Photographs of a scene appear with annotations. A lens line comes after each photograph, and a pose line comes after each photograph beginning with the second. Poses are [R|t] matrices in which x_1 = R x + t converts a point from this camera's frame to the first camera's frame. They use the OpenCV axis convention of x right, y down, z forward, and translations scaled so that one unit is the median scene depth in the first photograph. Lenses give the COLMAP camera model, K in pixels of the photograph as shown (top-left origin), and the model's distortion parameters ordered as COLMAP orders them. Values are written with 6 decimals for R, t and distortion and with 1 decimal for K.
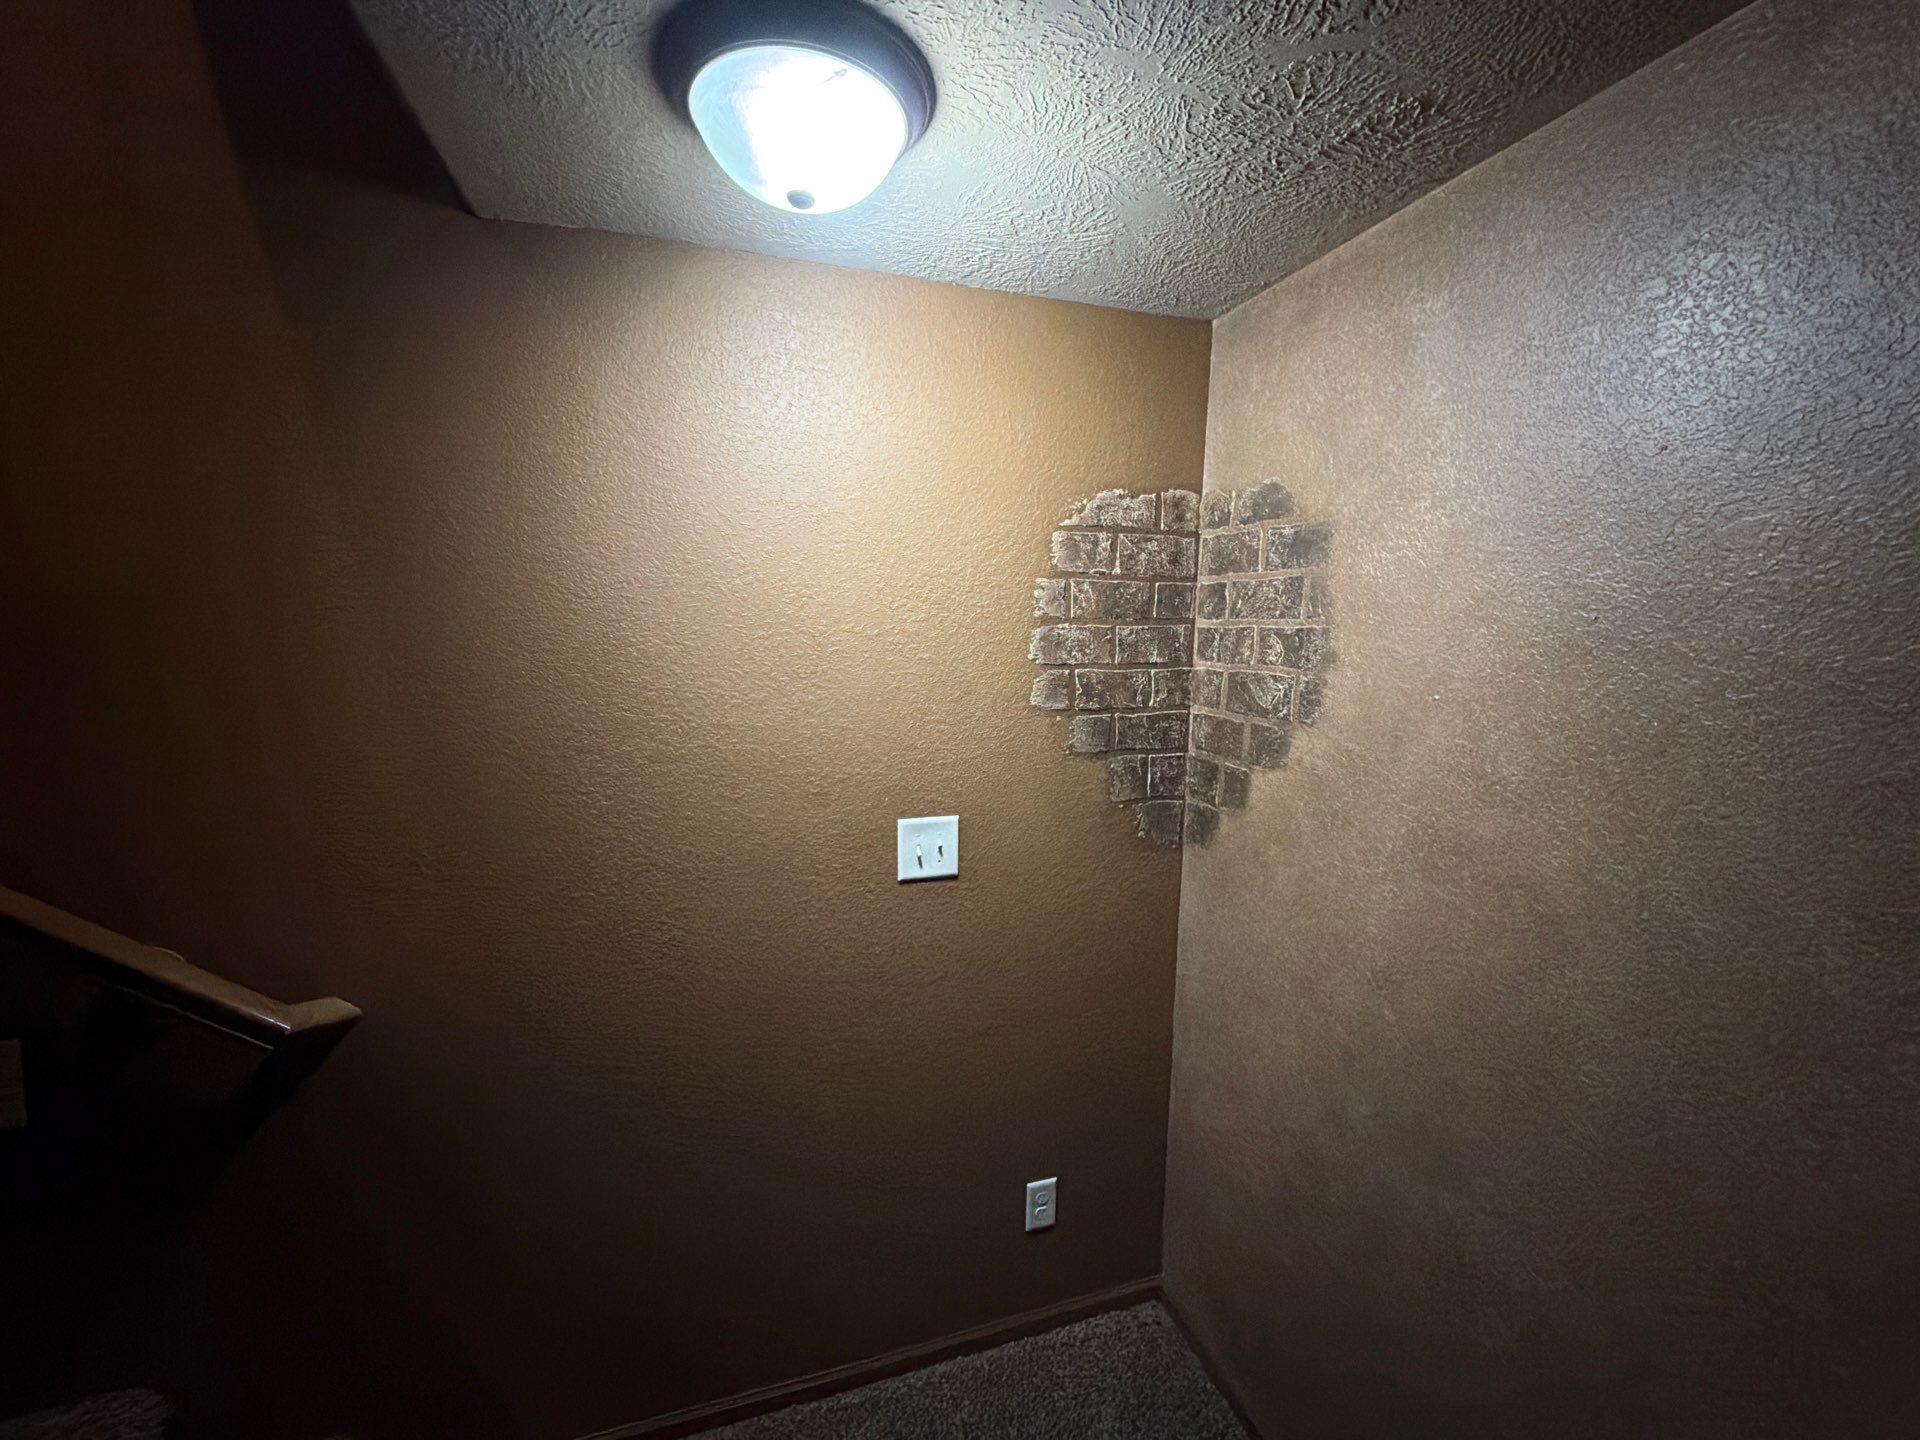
lens RADIAL K [[764.5, 0, 958.2], [0, 764.5, 721.3], [0, 0, 1]] dist [0.000195, -0.000121]
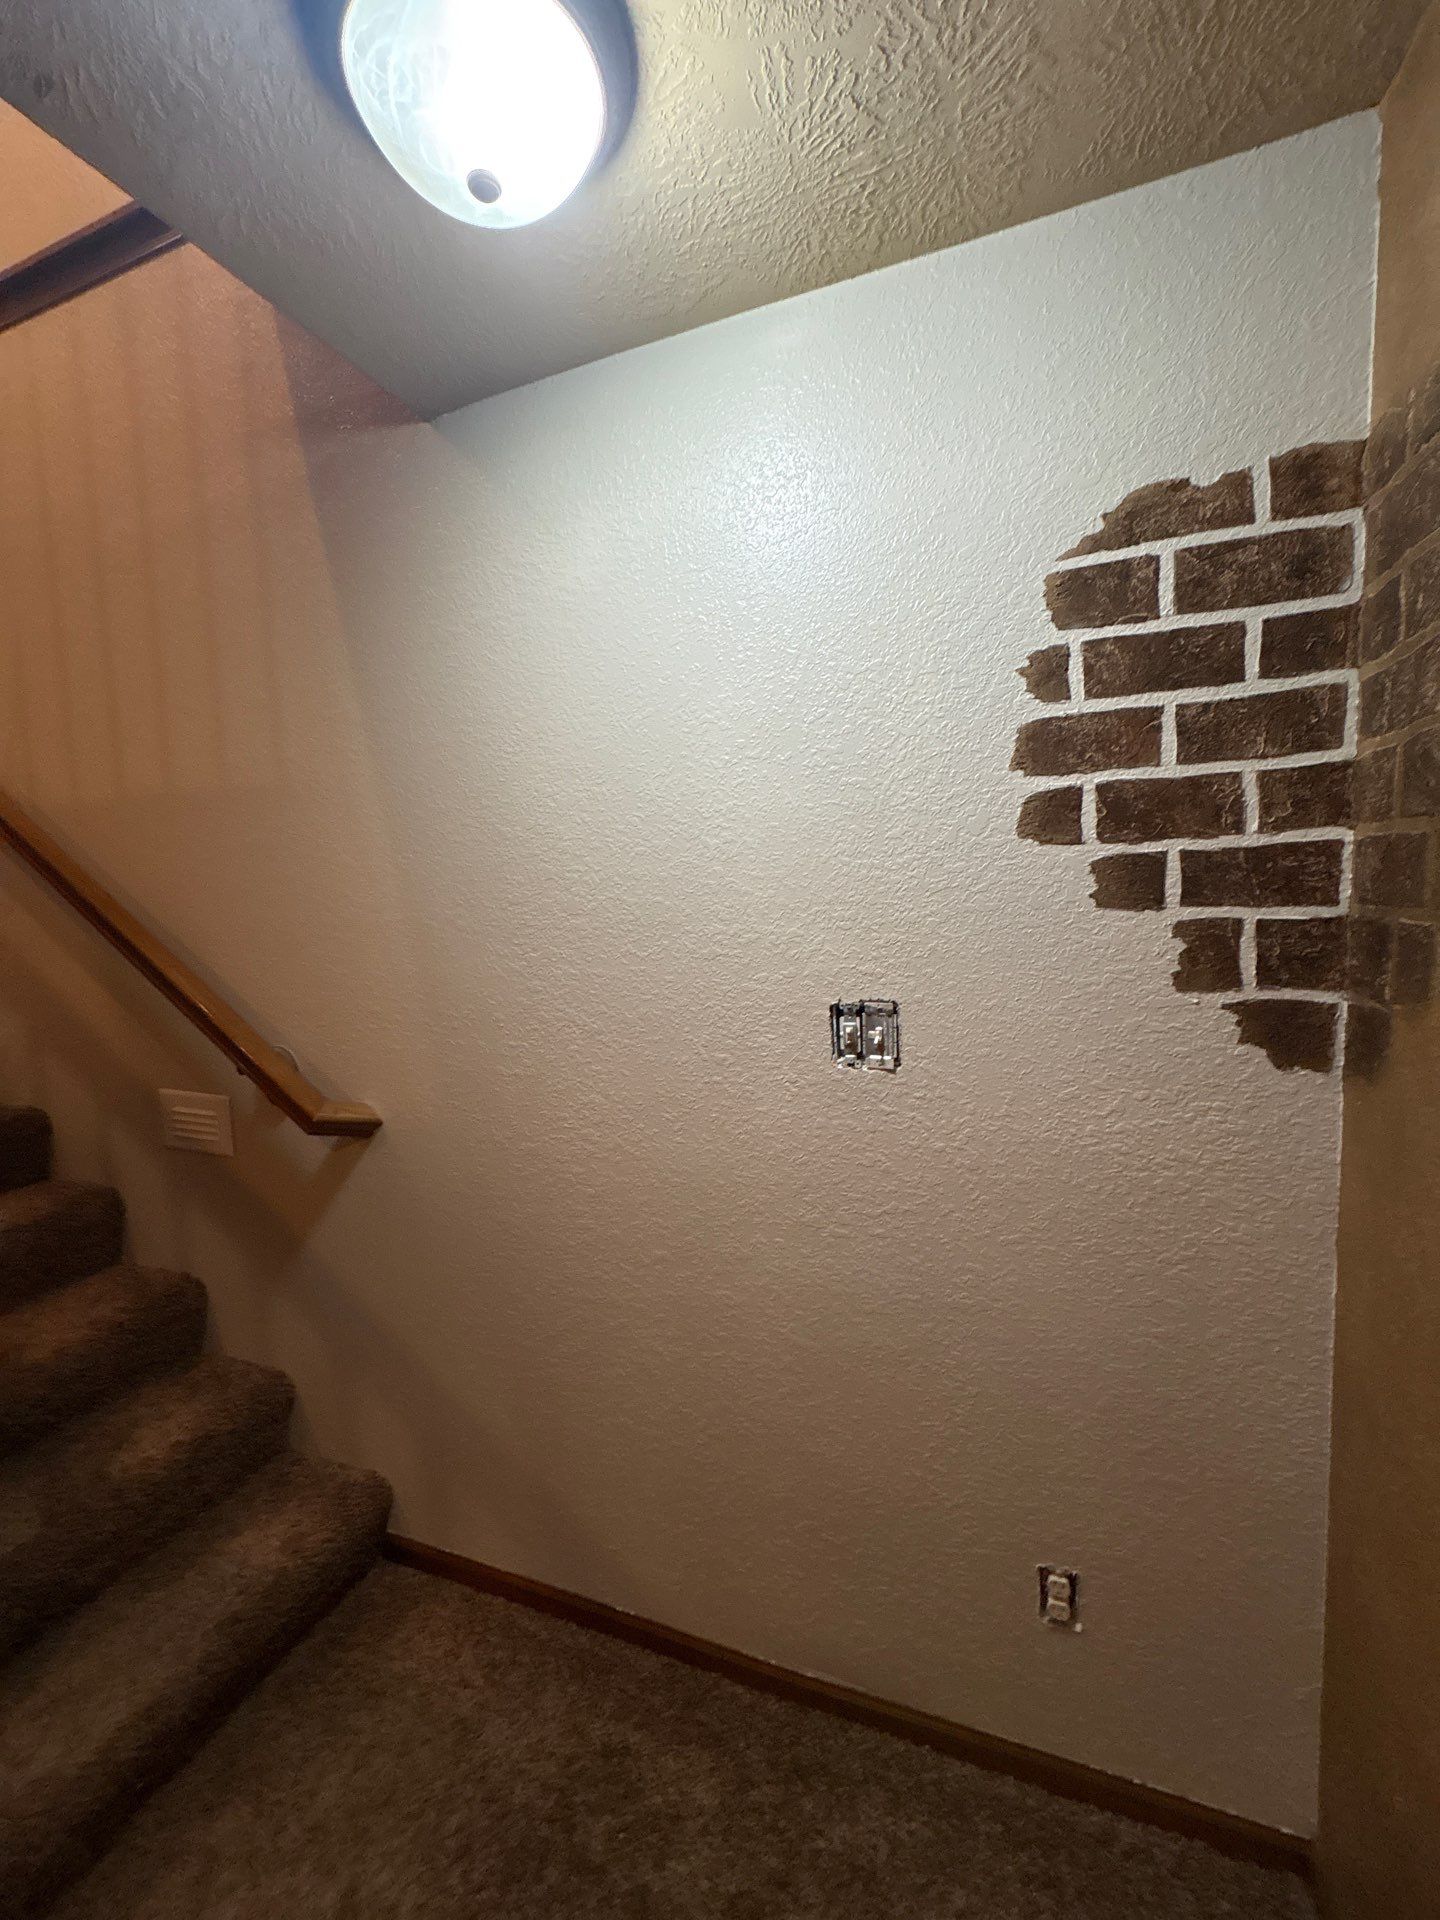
lens RADIAL K [[763.5, 0, 720.0], [0, 763.5, 960.0], [0, 0, 1]] dist [0.001939, -0.000496]
pose [[0.782794, 0.013150, -0.622142, 0.313242], [-0.029875, 0.999418, -0.016465, 0.105617], [0.621564, 0.031475, 0.782731, 0.306088]]
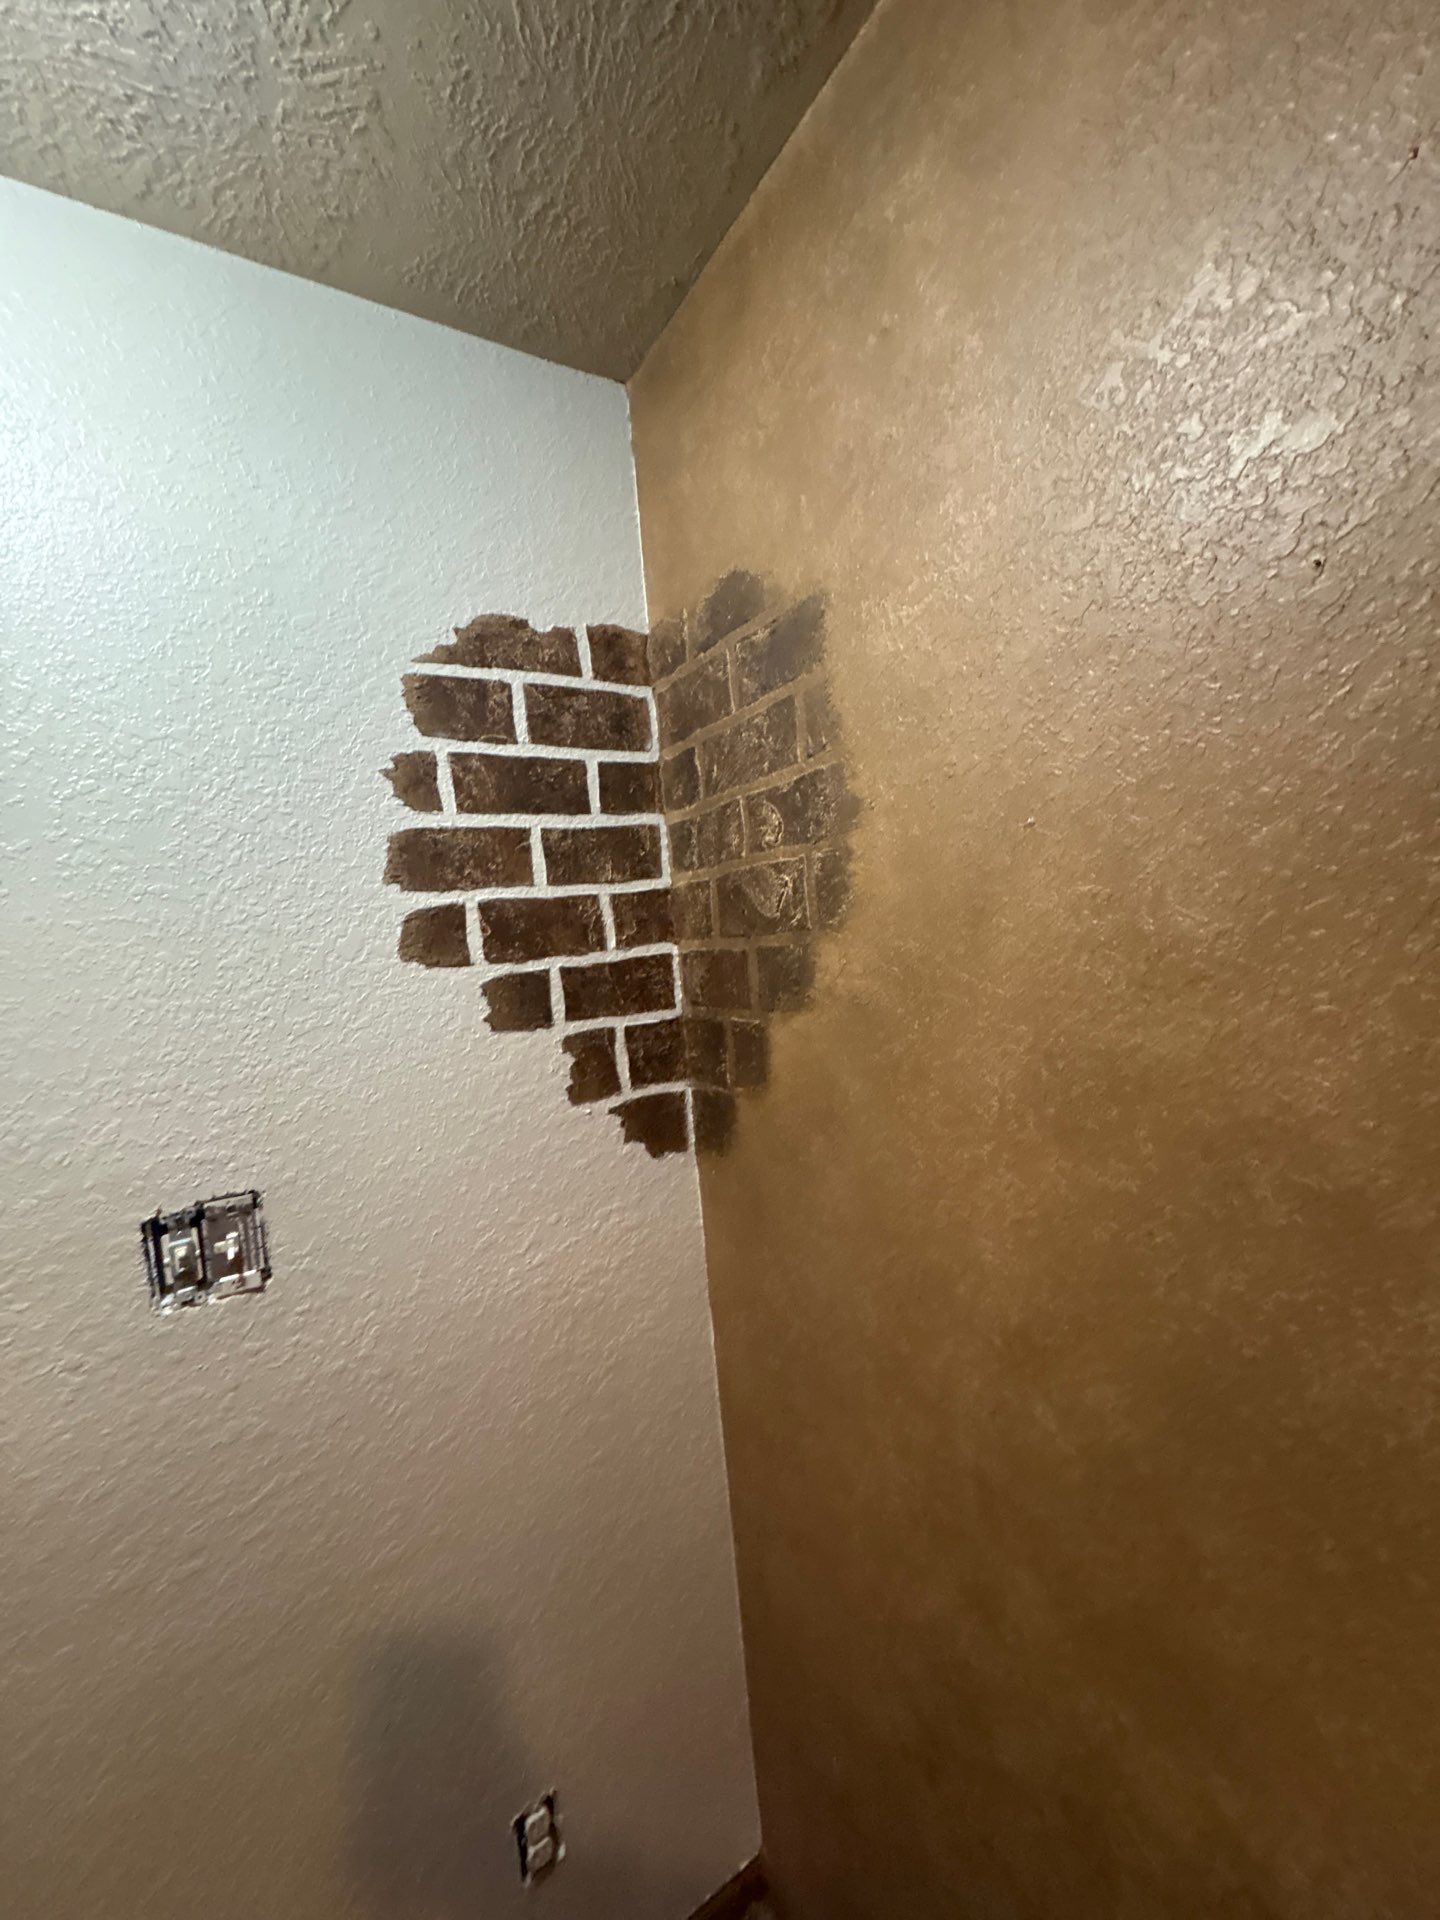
lens RADIAL K [[764.5, 0, 721.9], [0, 764.5, 957.5], [0, 0, 1]] dist [0.000195, -0.000121]
pose [[0.959840, -0.110575, 0.257836, 0.182038], [0.136990, 0.986763, -0.086790, 0.059355], [-0.244826, 0.118625, 0.962283, 0.377082]]
